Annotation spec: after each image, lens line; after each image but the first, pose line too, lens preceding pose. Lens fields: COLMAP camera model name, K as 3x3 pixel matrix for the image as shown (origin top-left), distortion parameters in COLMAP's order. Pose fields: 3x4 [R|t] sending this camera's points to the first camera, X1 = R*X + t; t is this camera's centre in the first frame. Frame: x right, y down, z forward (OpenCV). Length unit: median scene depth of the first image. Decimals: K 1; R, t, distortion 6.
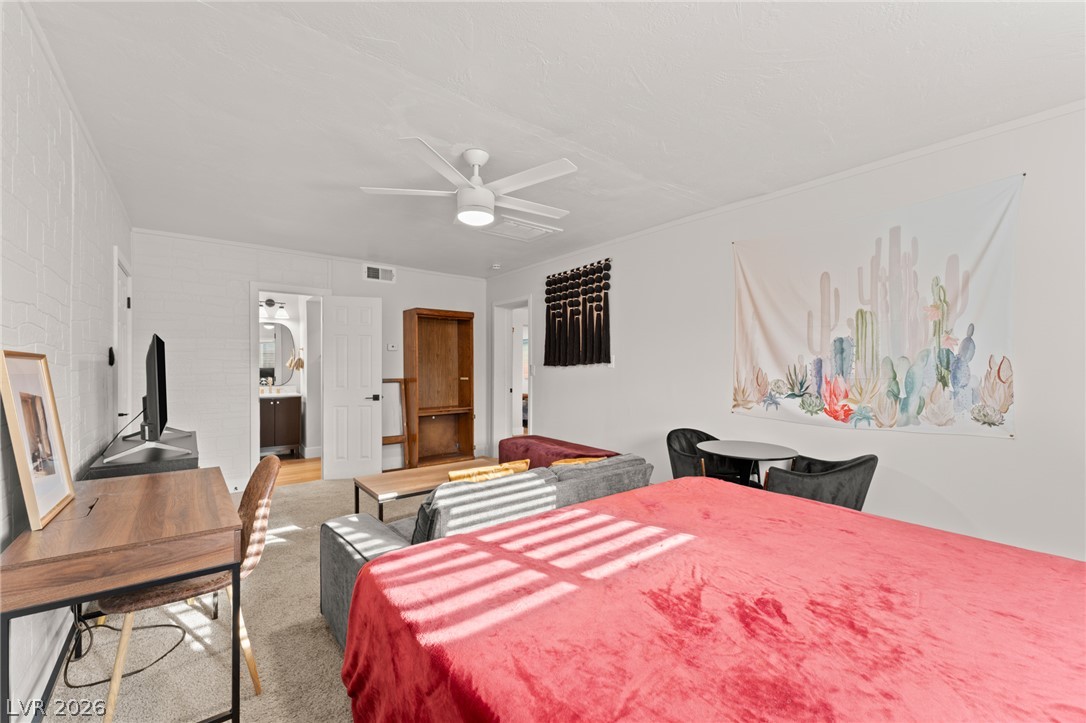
lens RADIAL K [[436.7, 0, 542.9], [0, 436.7, 361.3], [0, 0, 1]] dist [-0.000303, -0.000009]
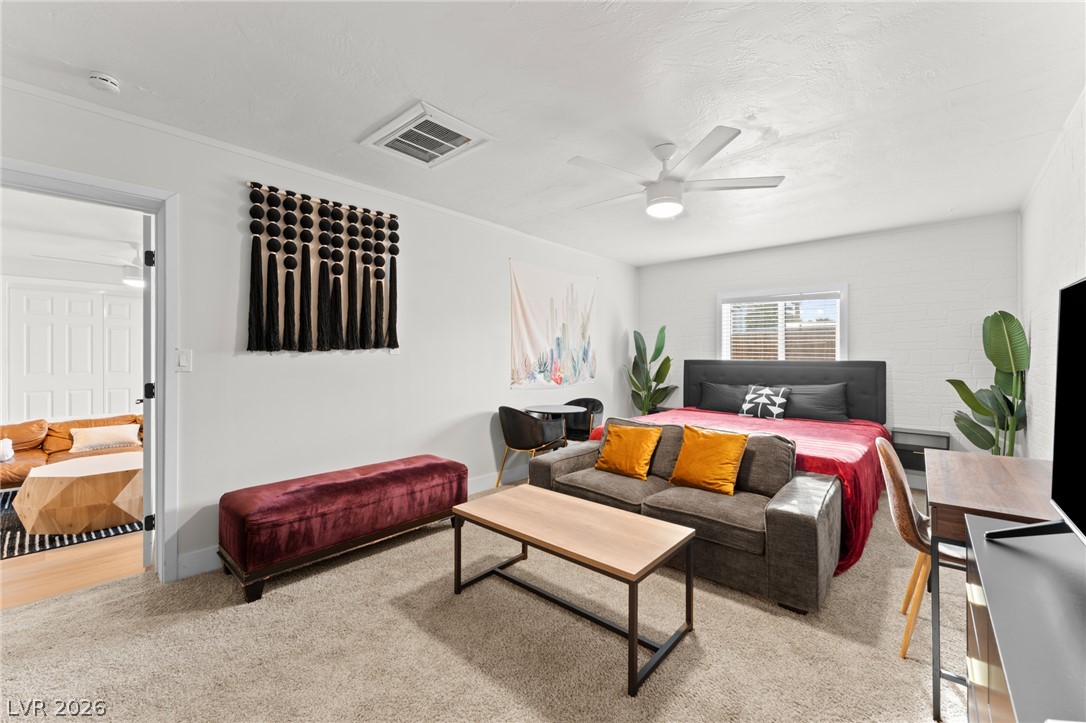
lens RADIAL K [[436.7, 0, 542.9], [0, 436.7, 361.3], [0, 0, 1]] dist [-0.000303, -0.000009]
pose [[-0.170286, -0.002953, 0.985390, -0.669896], [-0.001843, 0.999995, 0.002678, 0.024694], [-0.985393, -0.001360, -0.170291, 0.871847]]
